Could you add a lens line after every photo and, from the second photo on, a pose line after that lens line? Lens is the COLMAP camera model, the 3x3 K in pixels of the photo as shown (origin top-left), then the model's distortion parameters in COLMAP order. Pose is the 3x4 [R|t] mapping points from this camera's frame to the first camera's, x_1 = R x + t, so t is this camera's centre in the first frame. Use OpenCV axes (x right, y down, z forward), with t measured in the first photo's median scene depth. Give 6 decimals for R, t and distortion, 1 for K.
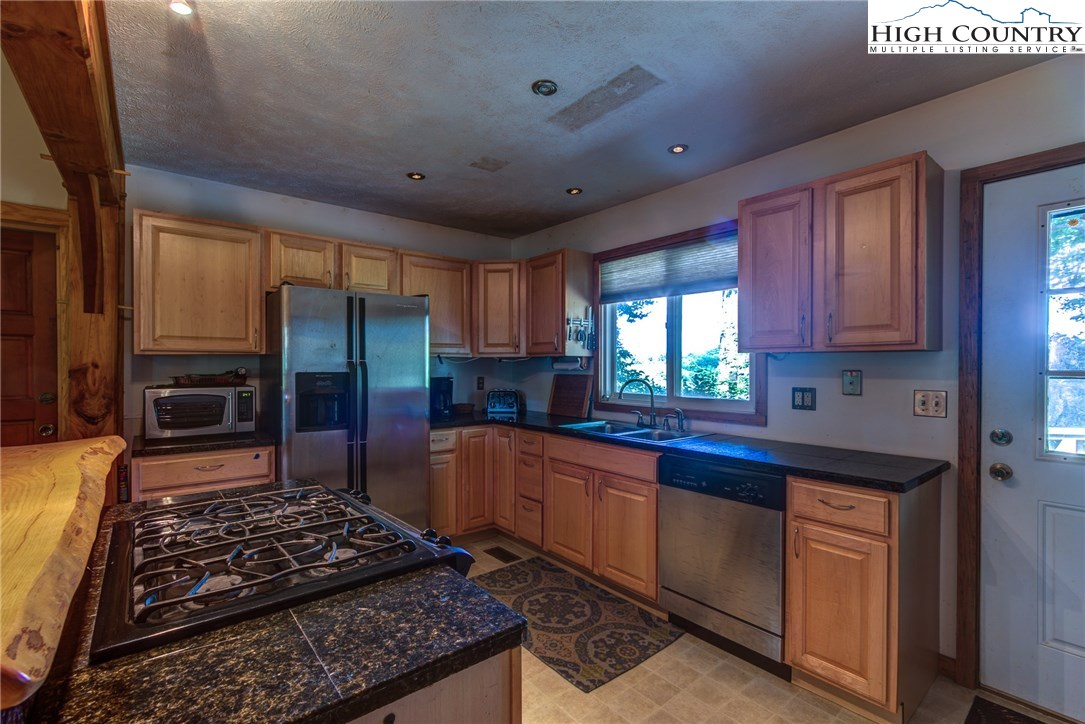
lens RADIAL K [[497.3, 0, 536.3], [0, 497.3, 363.8], [0, 0, 1]] dist [0.001047, 0.001318]
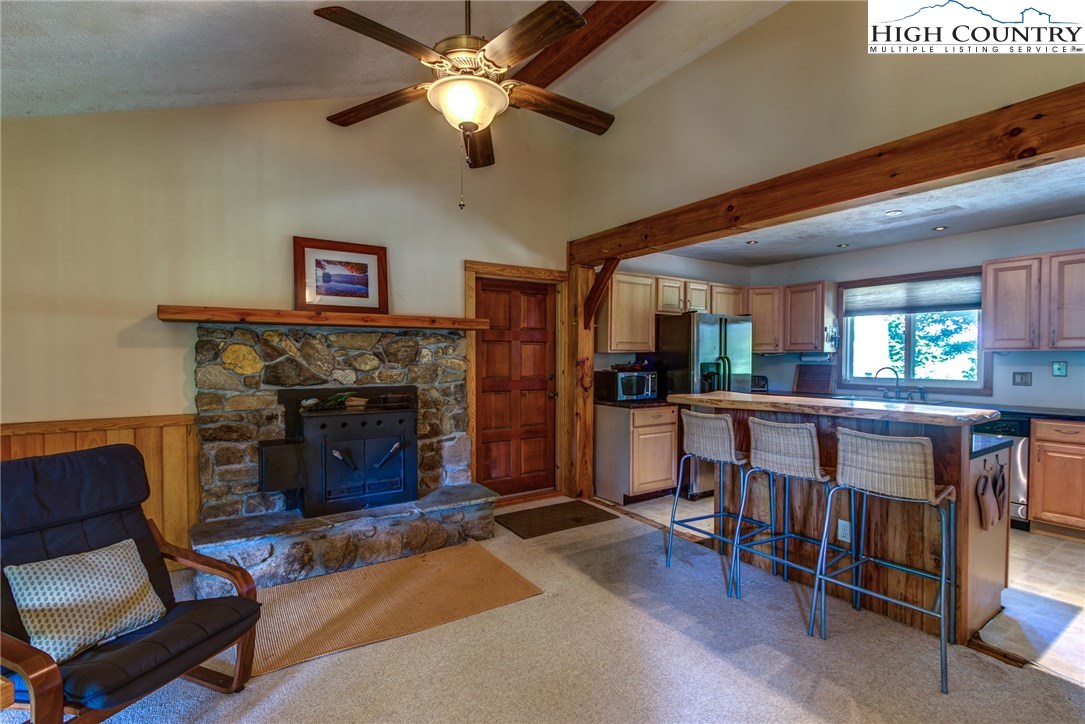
lens RADIAL K [[497.3, 0, 548.8], [0, 497.3, 362.9], [0, 0, 1]] dist [0.001047, 0.001318]
pose [[0.995374, 0.000350, -0.096078, -0.684350], [0.000974, 0.999905, 0.013728, -0.005600], [0.096074, -0.013758, 0.995279, -0.628871]]
